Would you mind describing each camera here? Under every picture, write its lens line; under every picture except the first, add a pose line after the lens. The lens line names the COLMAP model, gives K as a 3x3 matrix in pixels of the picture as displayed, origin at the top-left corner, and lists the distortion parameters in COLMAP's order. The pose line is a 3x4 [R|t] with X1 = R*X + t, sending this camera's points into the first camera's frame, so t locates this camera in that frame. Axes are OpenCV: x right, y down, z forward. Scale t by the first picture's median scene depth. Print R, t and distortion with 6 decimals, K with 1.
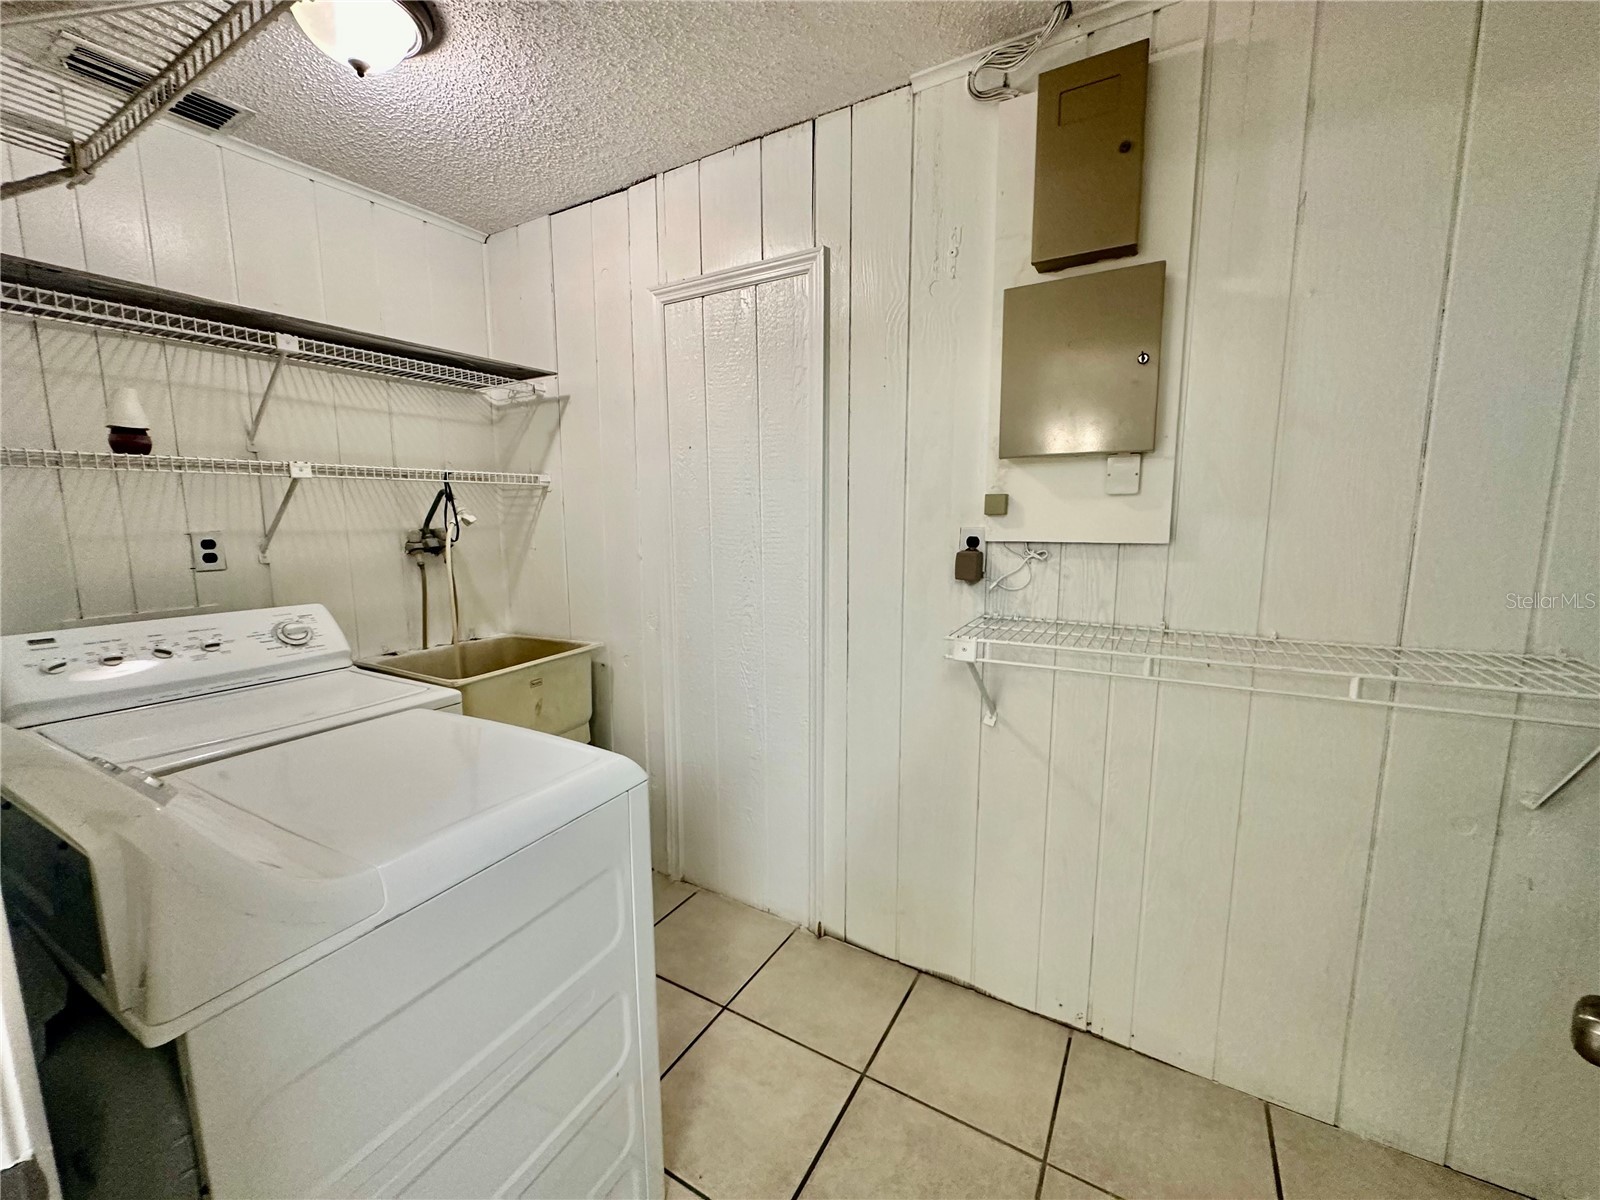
lens RADIAL K [[642.0, 0, 800.0], [0, 642.0, 600.0], [0, 0, 1]] dist [-0.000146, 0.000105]
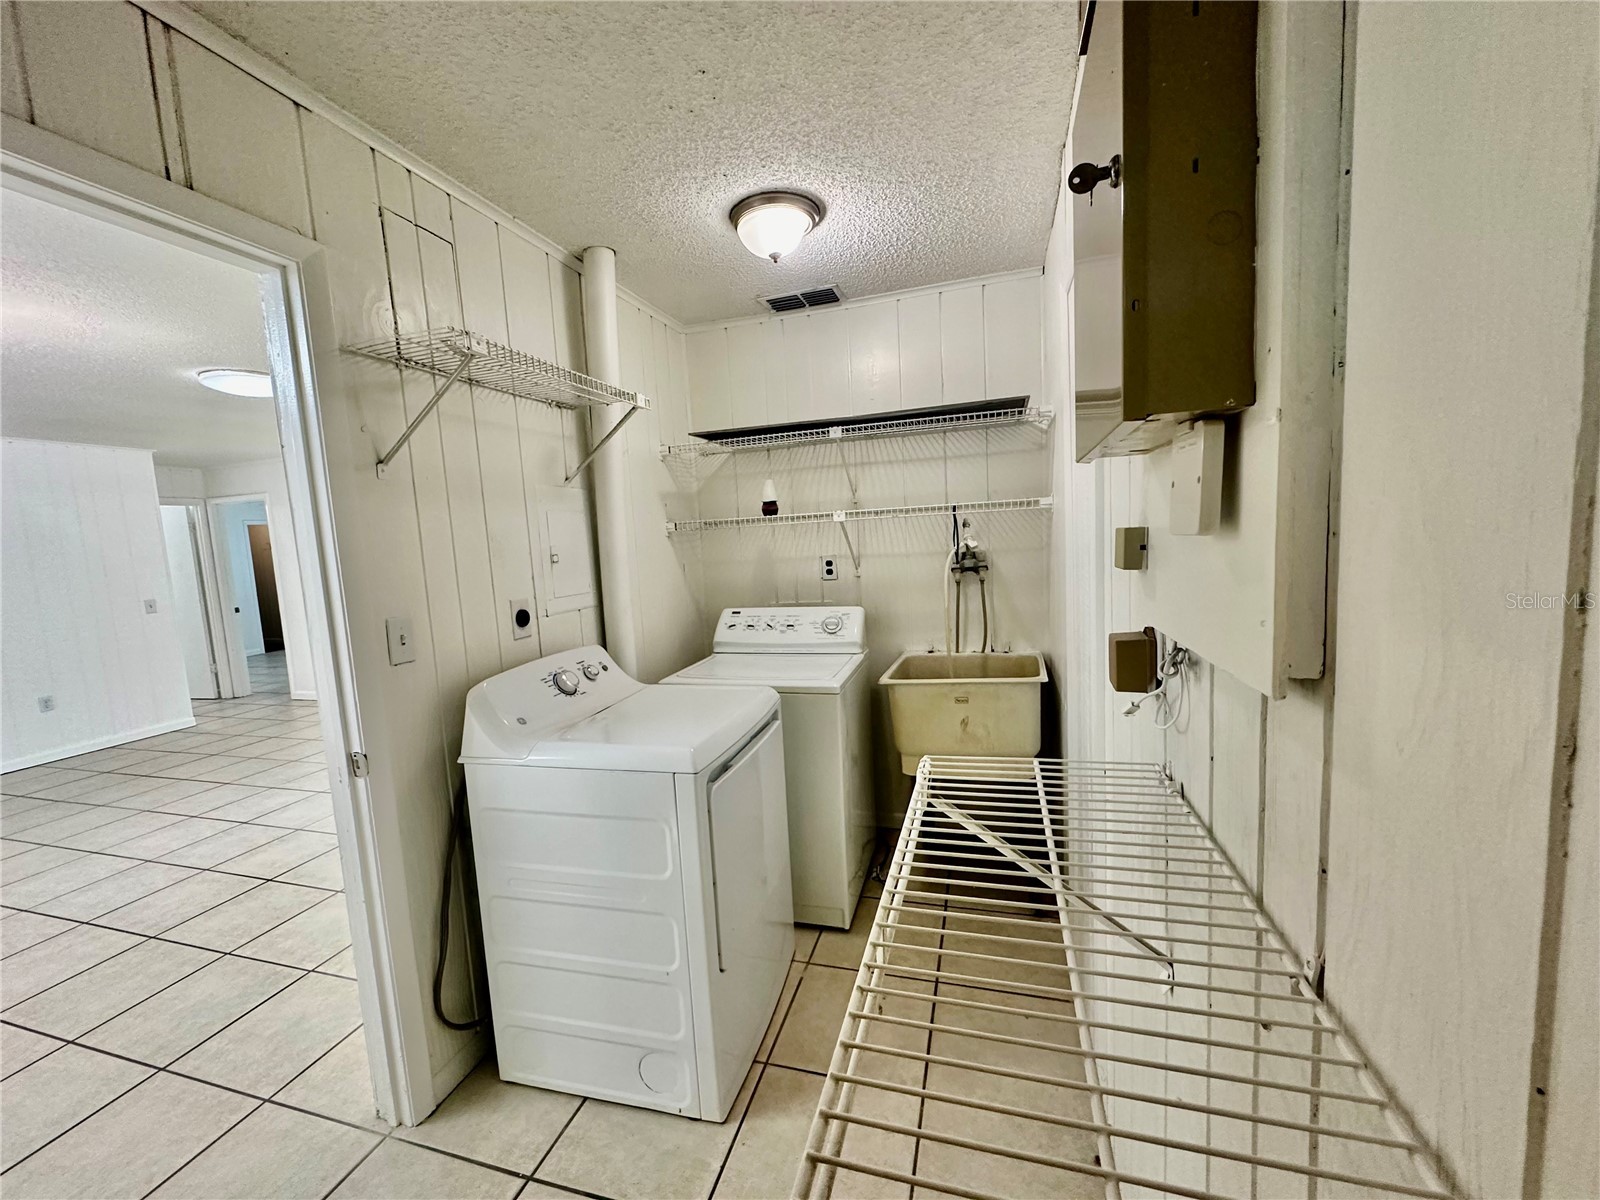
lens RADIAL K [[642.0, 0, 800.0], [0, 642.0, 600.0], [0, 0, 1]] dist [-0.000146, 0.000105]
pose [[0.234865, 0.090571, -0.967799, 0.635633], [-0.079784, 0.994086, 0.073669, -0.109341], [0.968748, 0.059913, 0.240702, 0.552027]]
